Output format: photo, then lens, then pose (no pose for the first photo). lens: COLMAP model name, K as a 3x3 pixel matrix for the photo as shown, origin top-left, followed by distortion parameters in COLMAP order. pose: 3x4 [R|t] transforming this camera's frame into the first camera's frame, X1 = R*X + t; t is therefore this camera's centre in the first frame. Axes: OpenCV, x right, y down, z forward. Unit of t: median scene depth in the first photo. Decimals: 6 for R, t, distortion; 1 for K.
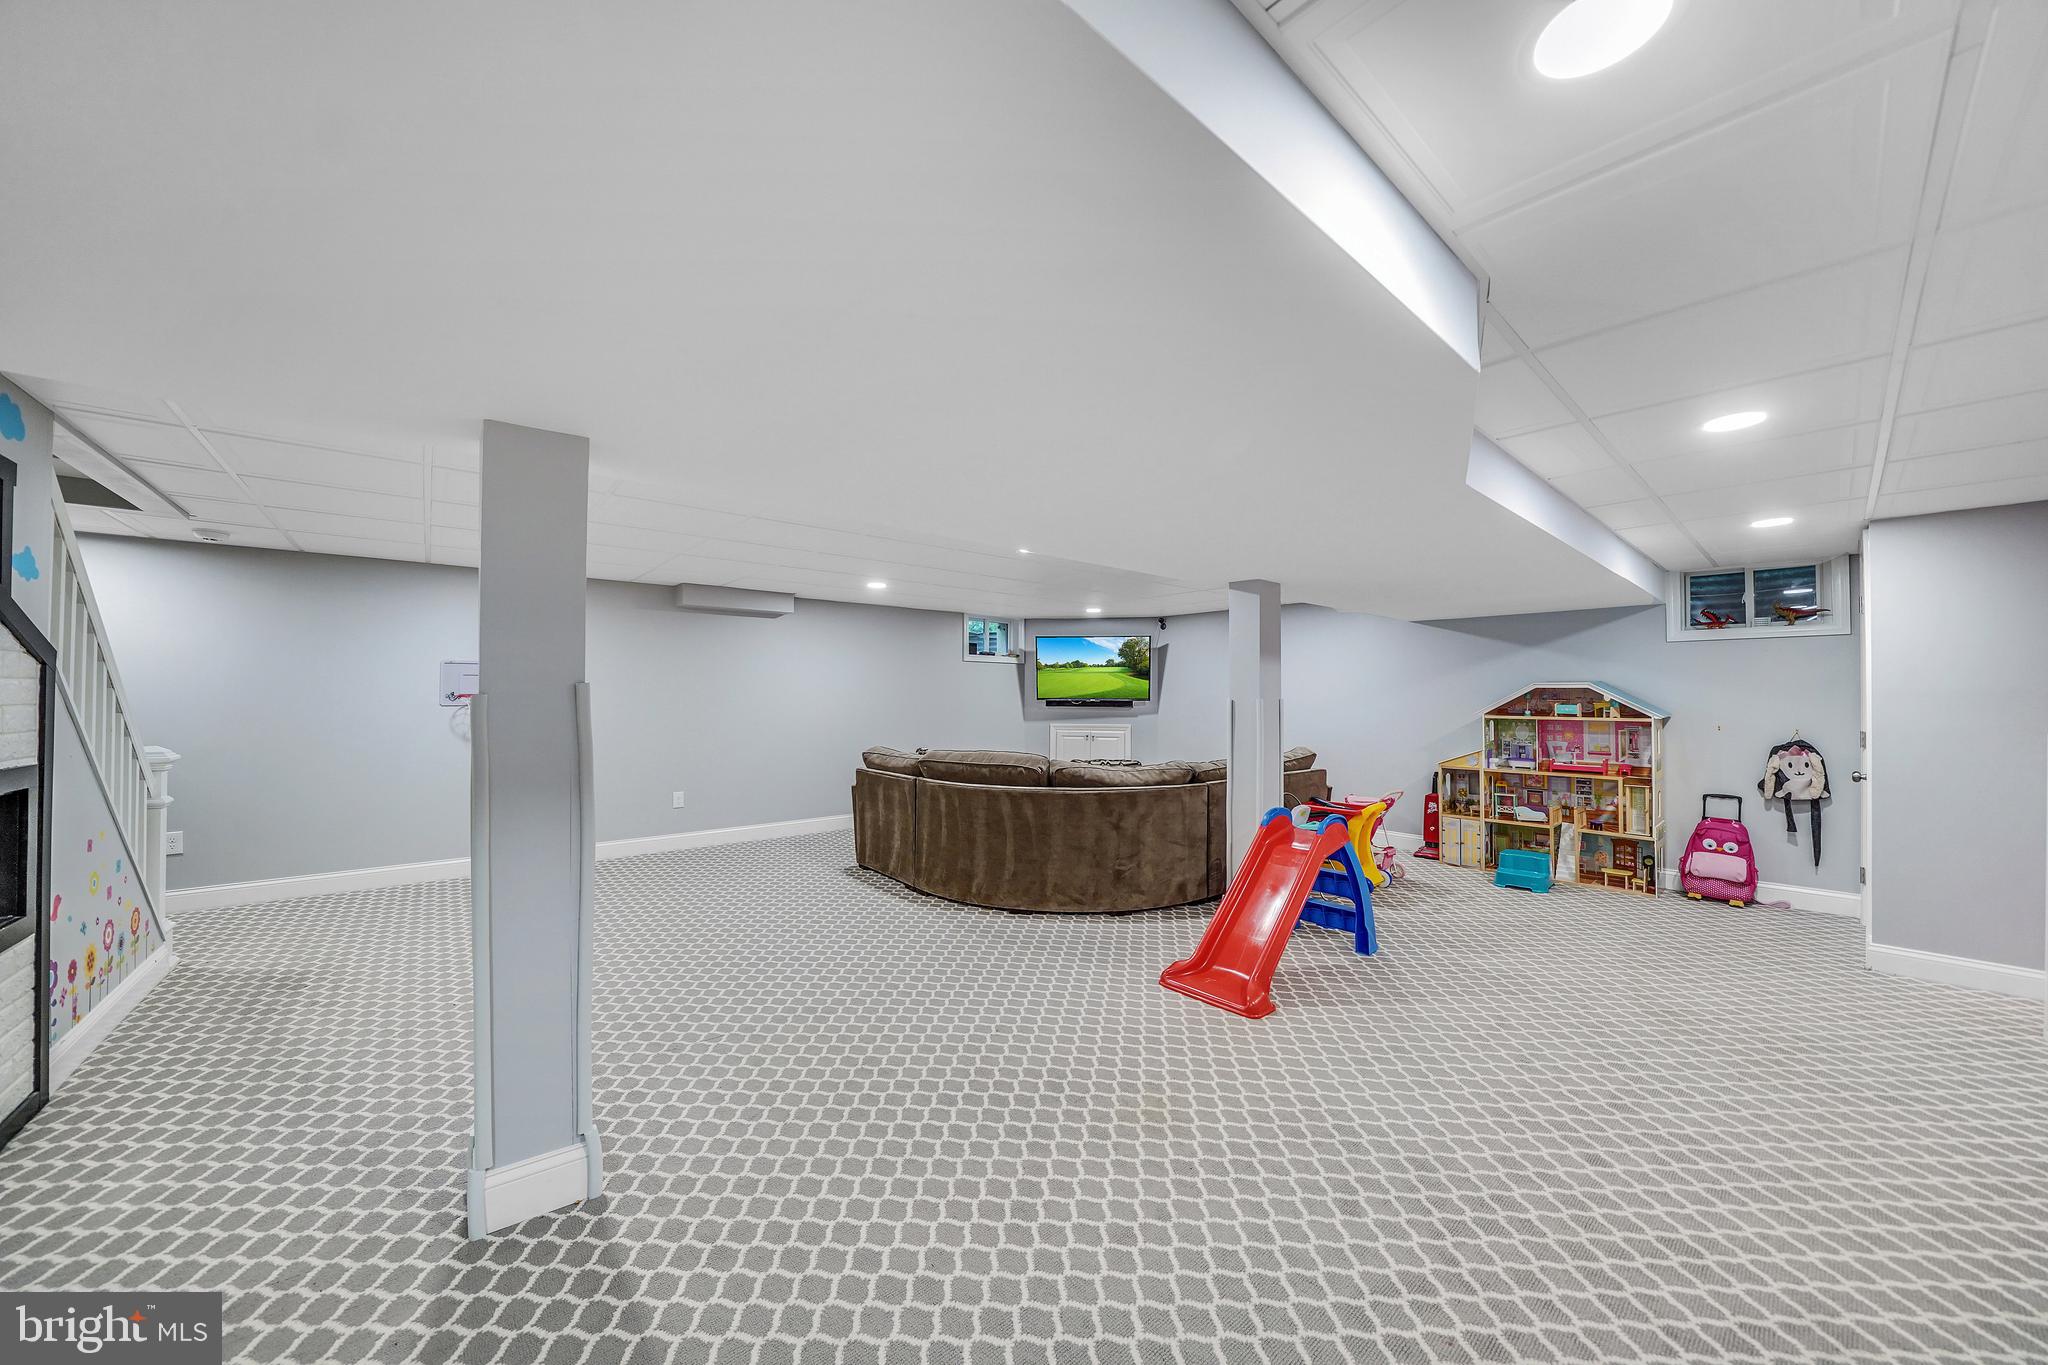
lens RADIAL K [[713.1, 0, 1019.1], [0, 713.1, 682.6], [0, 0, 1]] dist [-0.027453, 0.002468]
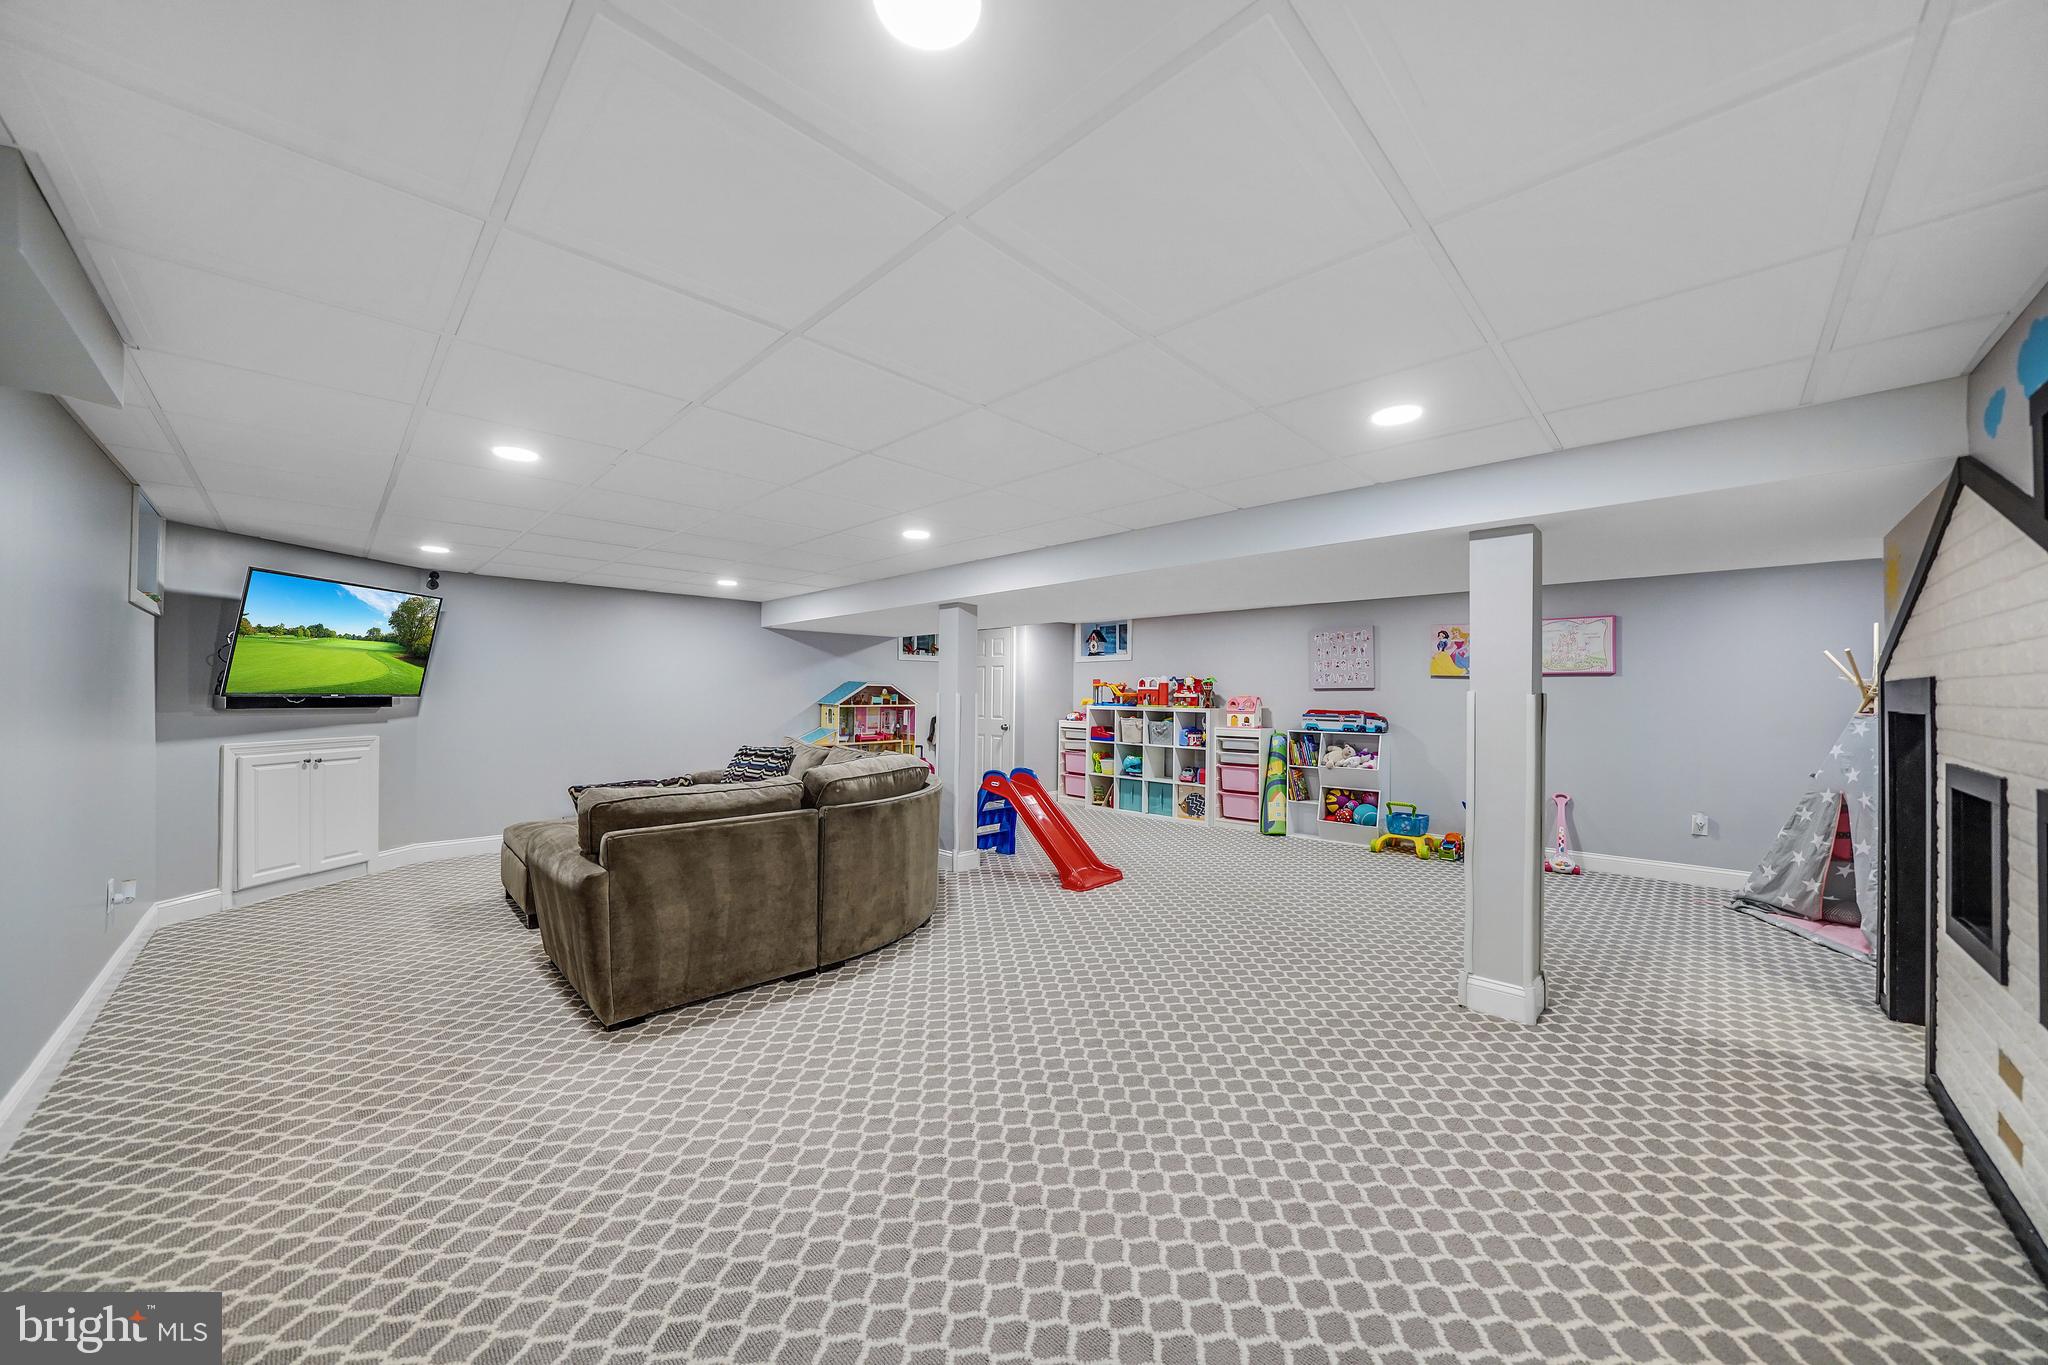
lens RADIAL K [[713.1, 0, 1019.1], [0, 713.1, 682.6], [0, 0, 1]] dist [-0.027453, 0.002468]
pose [[-0.084856, 0.012524, 0.996315, -0.502163], [-0.023244, 0.999624, -0.014545, 0.009523], [-0.996122, -0.024392, -0.084533, 0.512131]]
